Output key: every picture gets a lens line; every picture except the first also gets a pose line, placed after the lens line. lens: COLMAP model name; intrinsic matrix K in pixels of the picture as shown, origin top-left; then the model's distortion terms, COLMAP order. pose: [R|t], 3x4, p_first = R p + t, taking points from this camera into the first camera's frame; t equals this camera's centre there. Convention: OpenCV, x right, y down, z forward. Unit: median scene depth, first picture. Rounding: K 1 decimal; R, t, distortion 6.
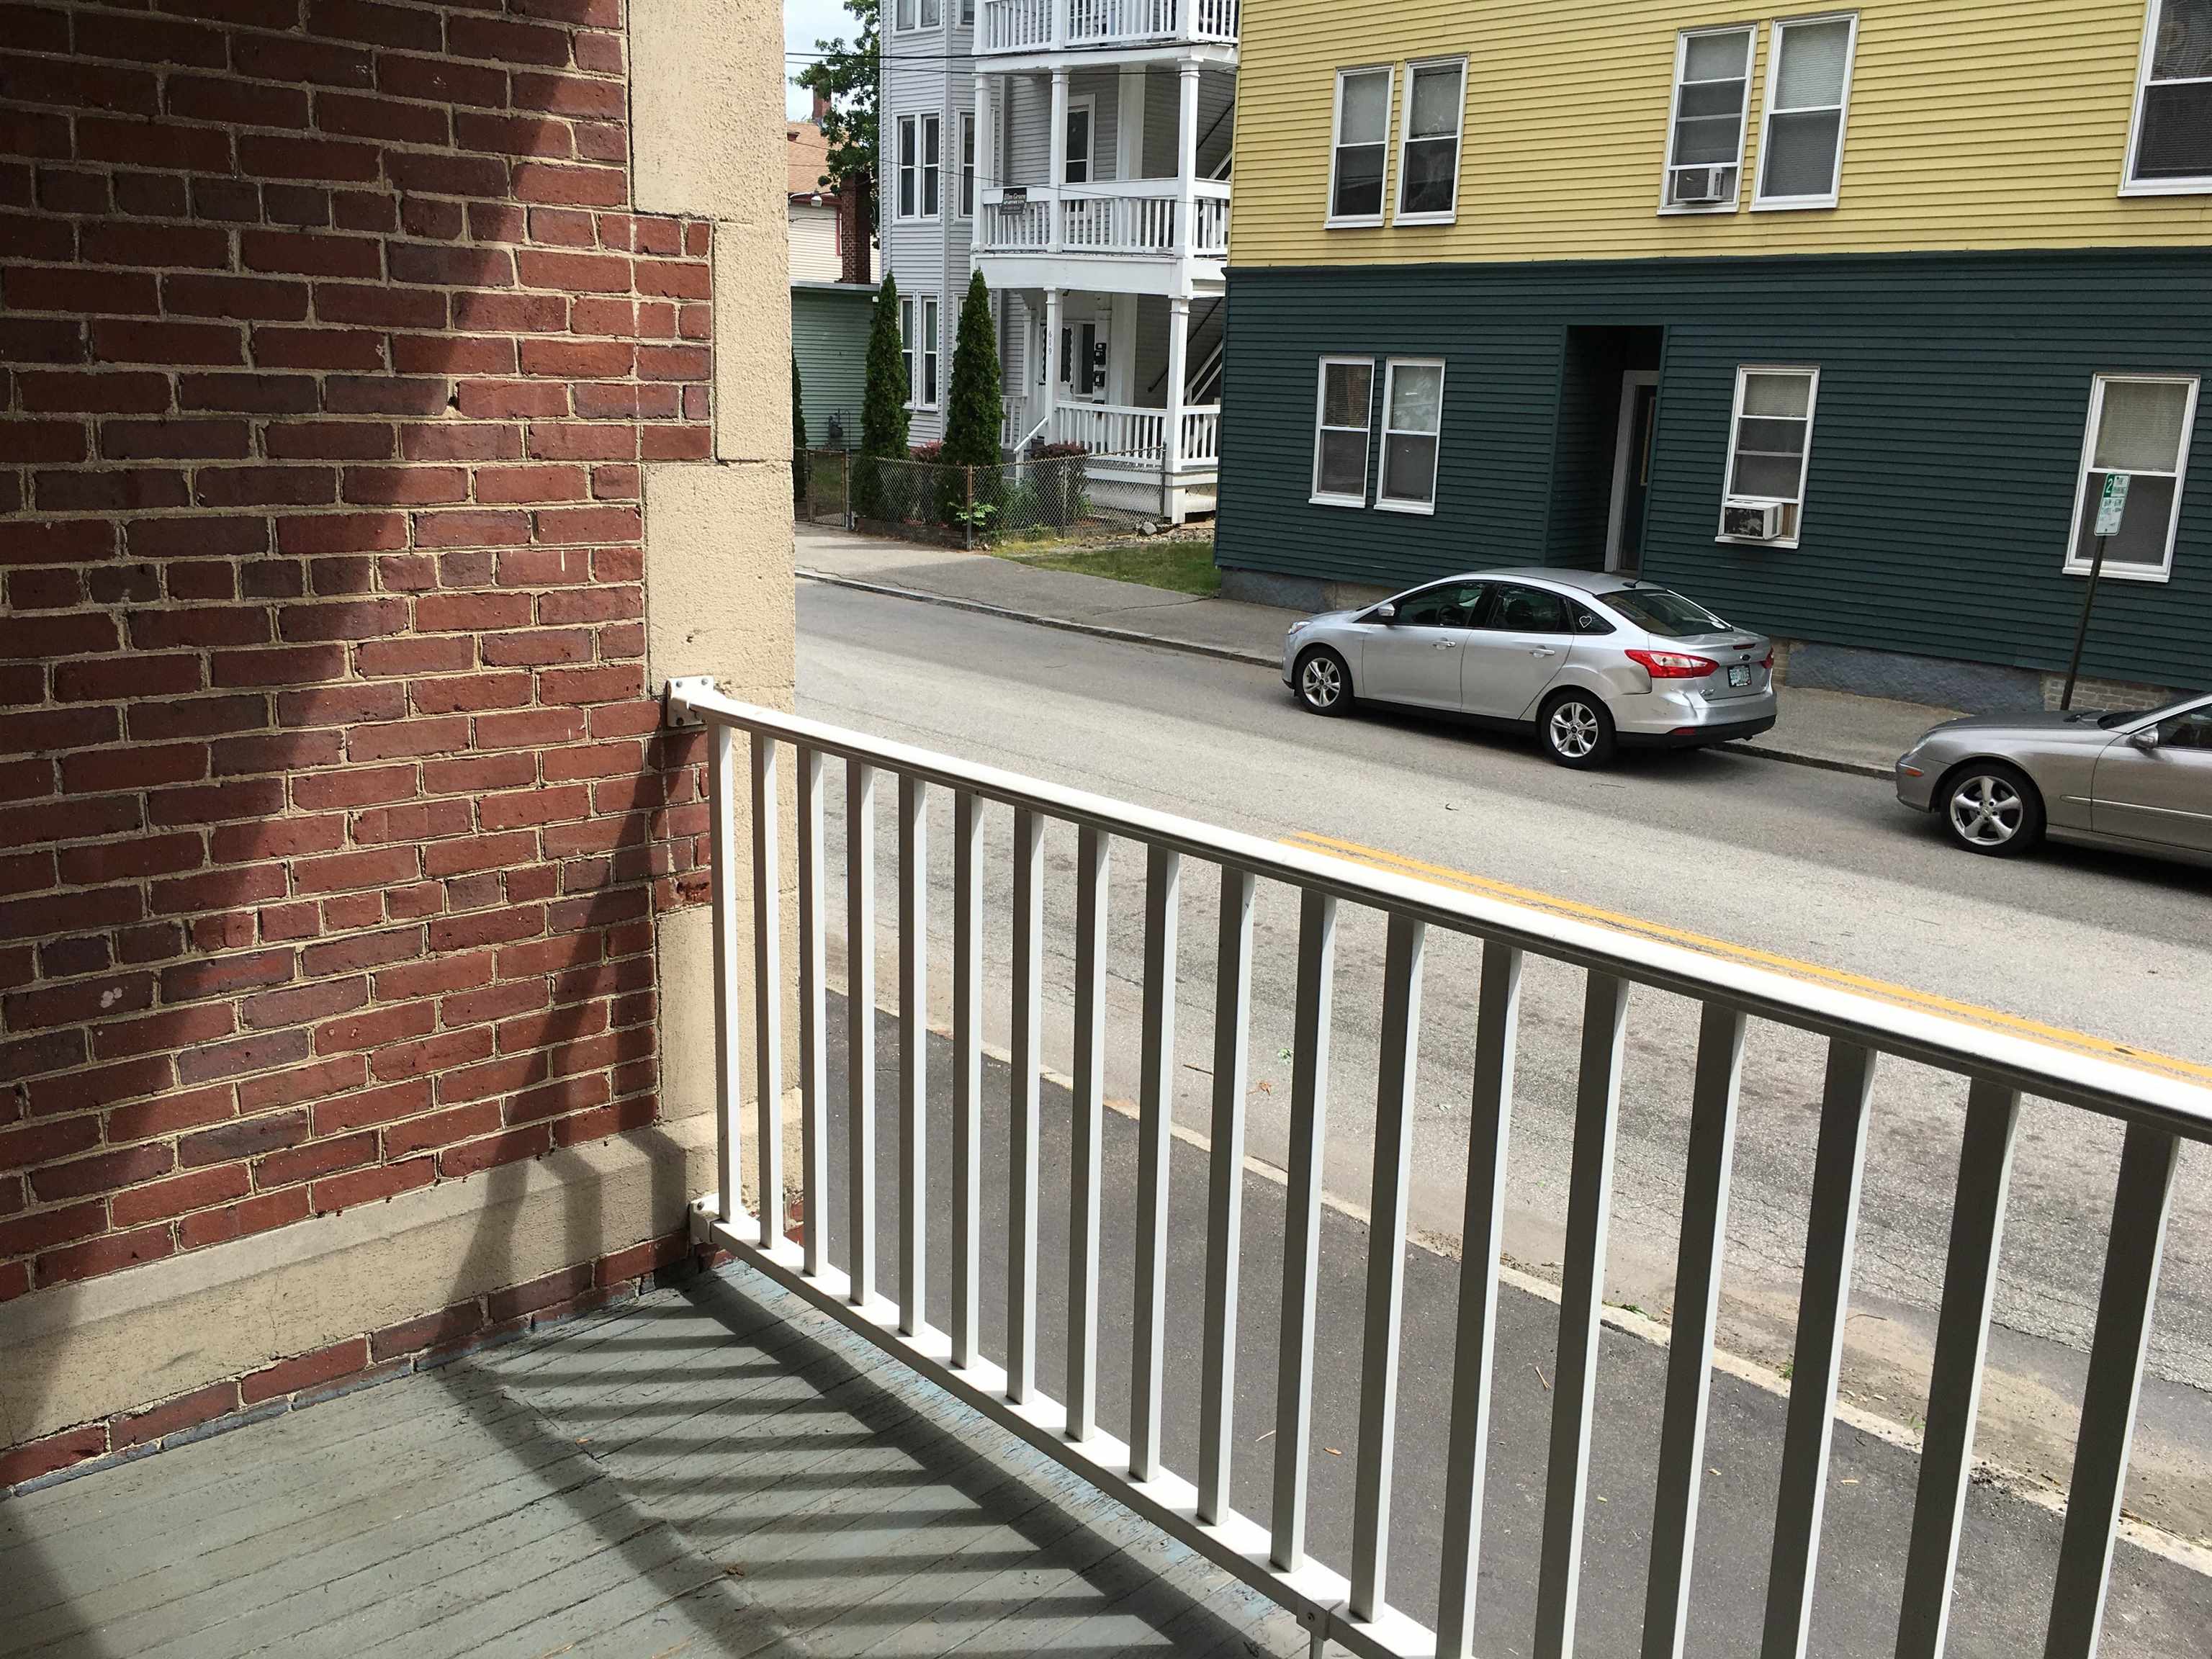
lens RADIAL K [[1889.0, 0, 1110.6], [0, 1889.0, 829.3], [0, 0, 1]] dist [0.087106, -0.118717]
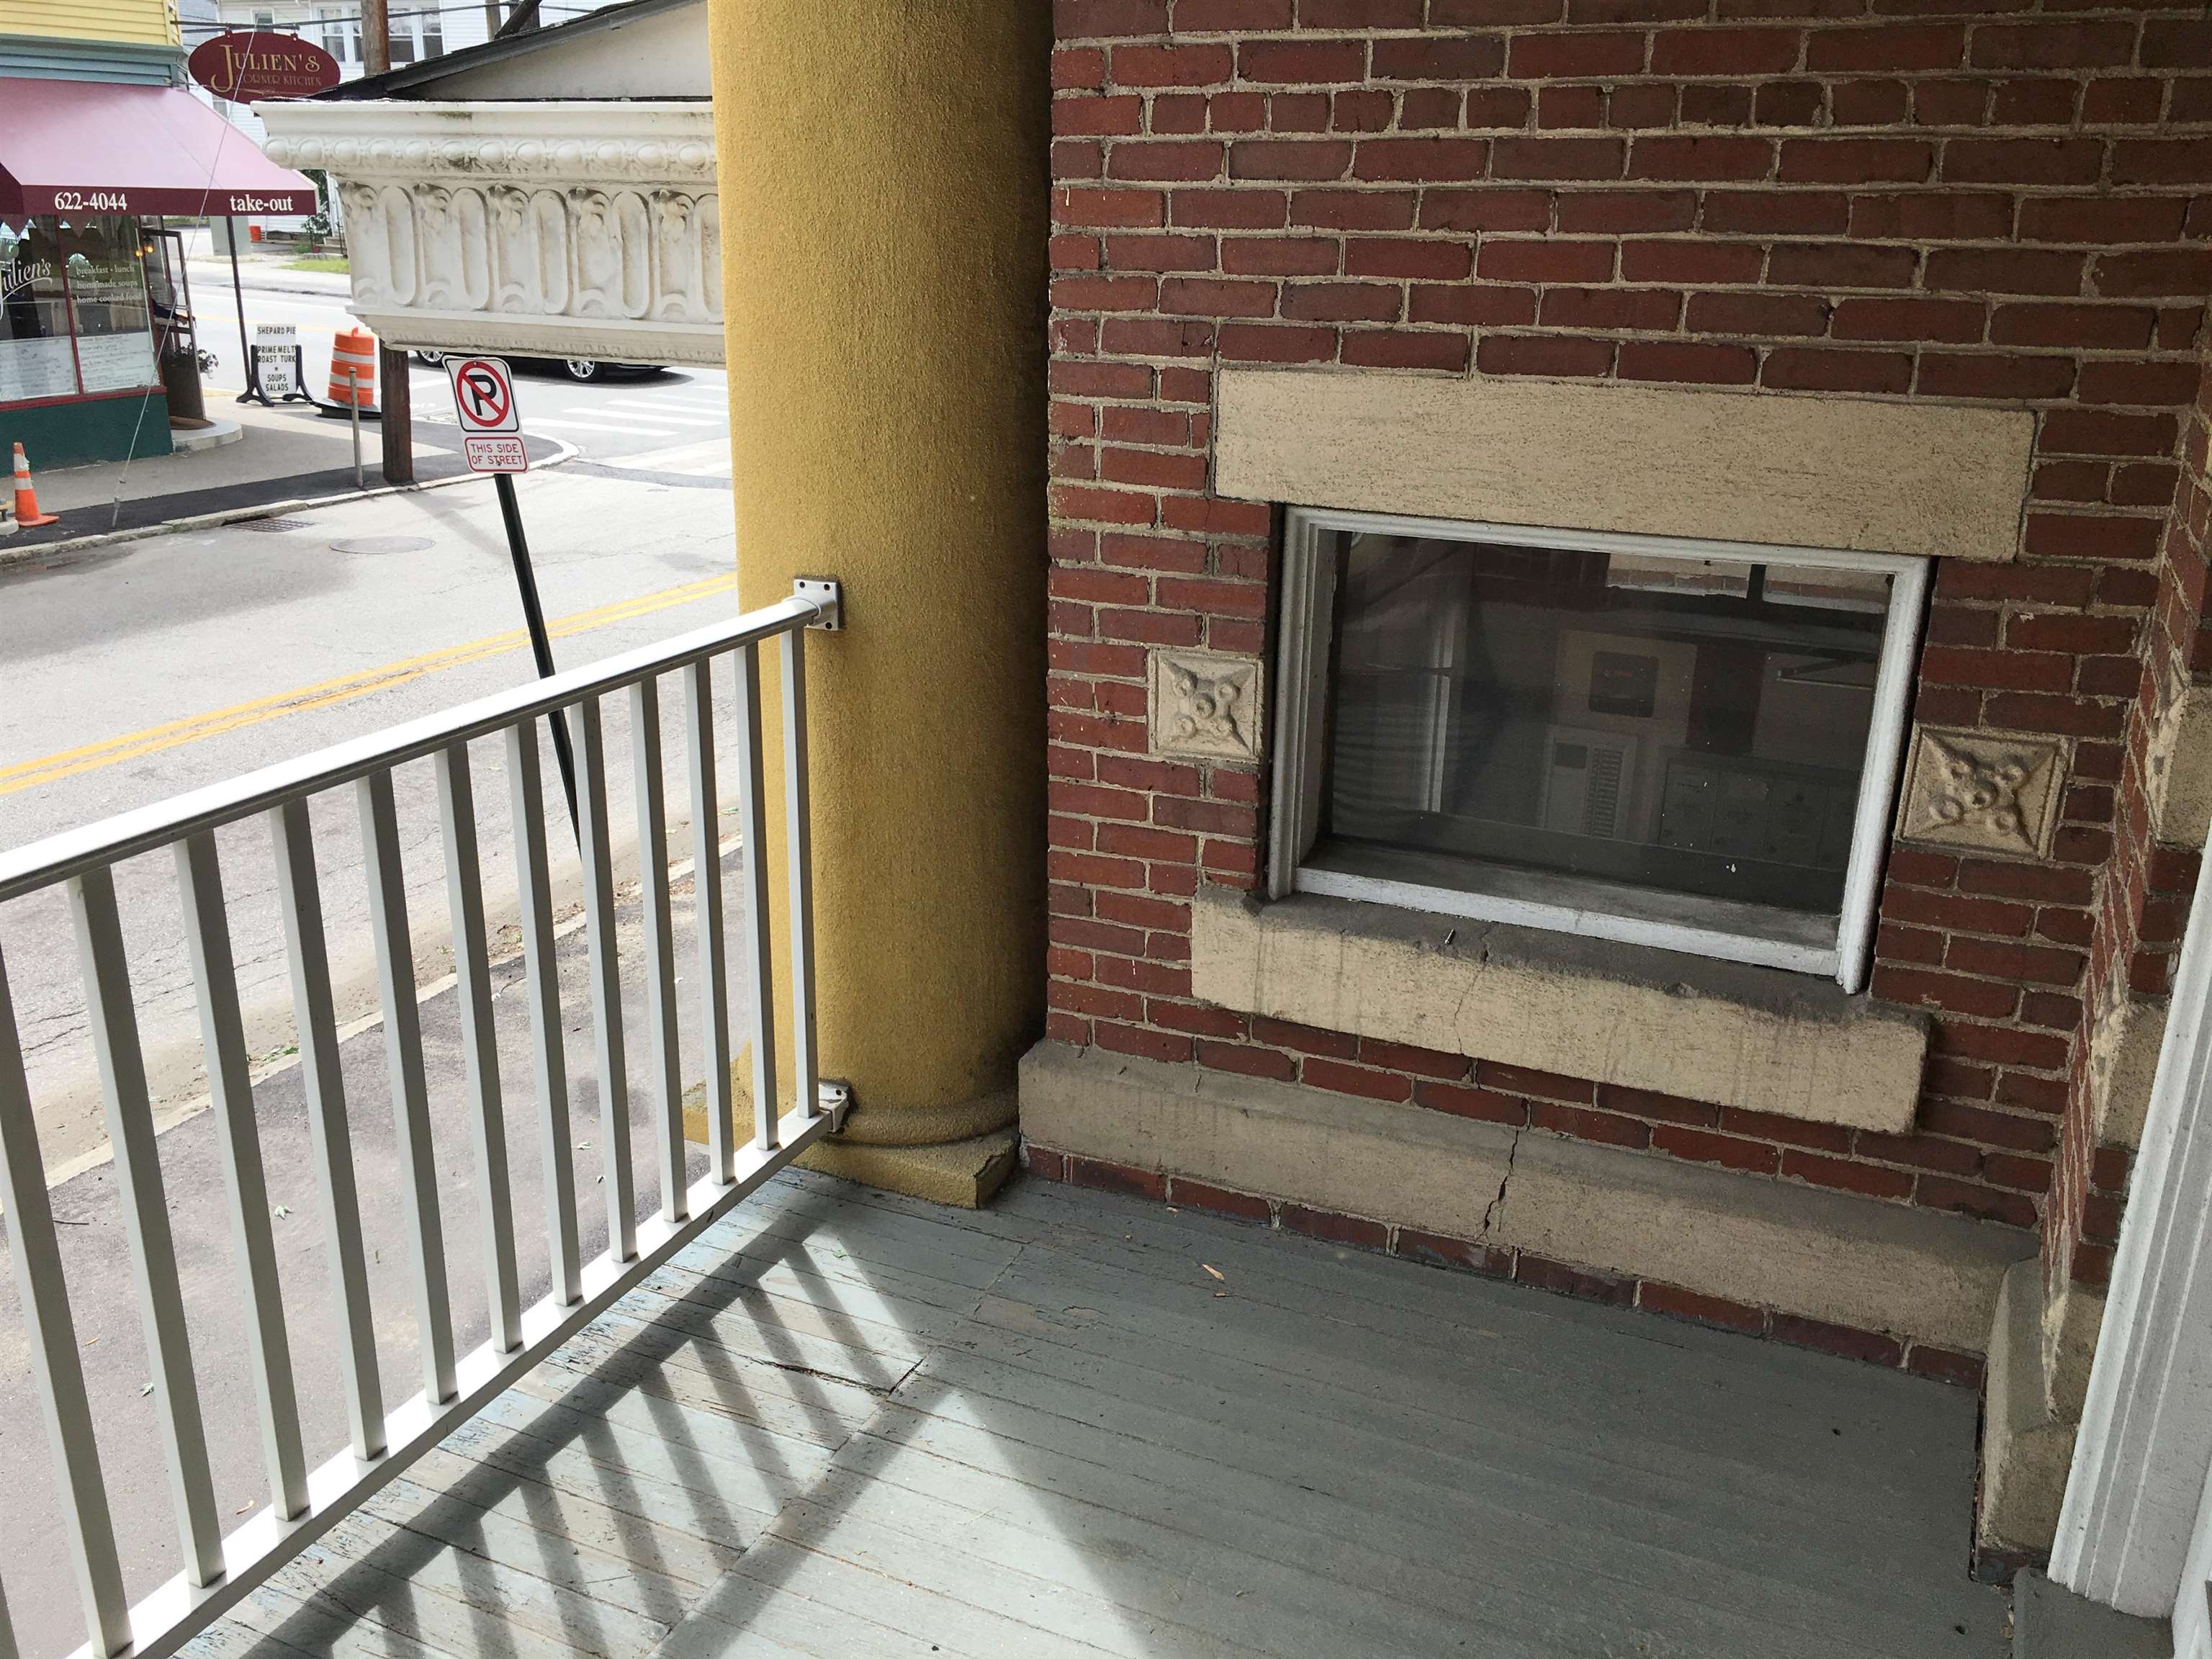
lens RADIAL K [[1889.0, 0, 1110.6], [0, 1889.0, 829.3], [0, 0, 1]] dist [0.087106, -0.118717]
pose [[-0.389482, -0.301072, 0.870436, -0.927161], [0.234037, 0.881693, 0.409687, -0.261407], [-0.890803, 0.363281, -0.272942, 0.895999]]
